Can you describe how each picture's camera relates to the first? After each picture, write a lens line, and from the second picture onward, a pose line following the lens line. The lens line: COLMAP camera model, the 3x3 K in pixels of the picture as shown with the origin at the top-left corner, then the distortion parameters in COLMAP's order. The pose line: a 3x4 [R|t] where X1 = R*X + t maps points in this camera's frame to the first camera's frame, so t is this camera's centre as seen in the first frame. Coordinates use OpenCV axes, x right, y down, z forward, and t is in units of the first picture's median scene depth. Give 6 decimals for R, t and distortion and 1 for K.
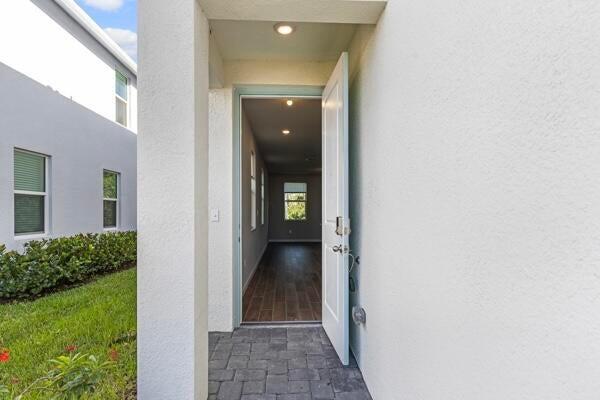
lens RADIAL K [[325.1, 0, 300.0], [0, 325.1, 200.0], [0, 0, 1]] dist [0.003006, 0.001649]
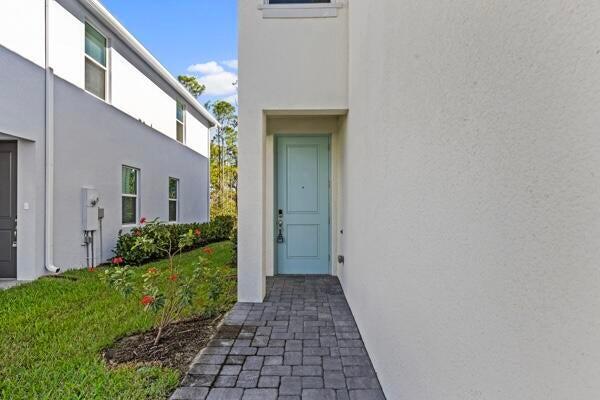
lens RADIAL K [[325.1, 0, 300.0], [0, 325.1, 200.0], [0, 0, 1]] dist [0.003006, 0.001649]
pose [[0.997495, -0.002446, -0.070693, 0.027798], [0.002918, 0.999974, 0.006565, -0.007751], [0.070675, -0.006754, 0.997477, -0.361070]]
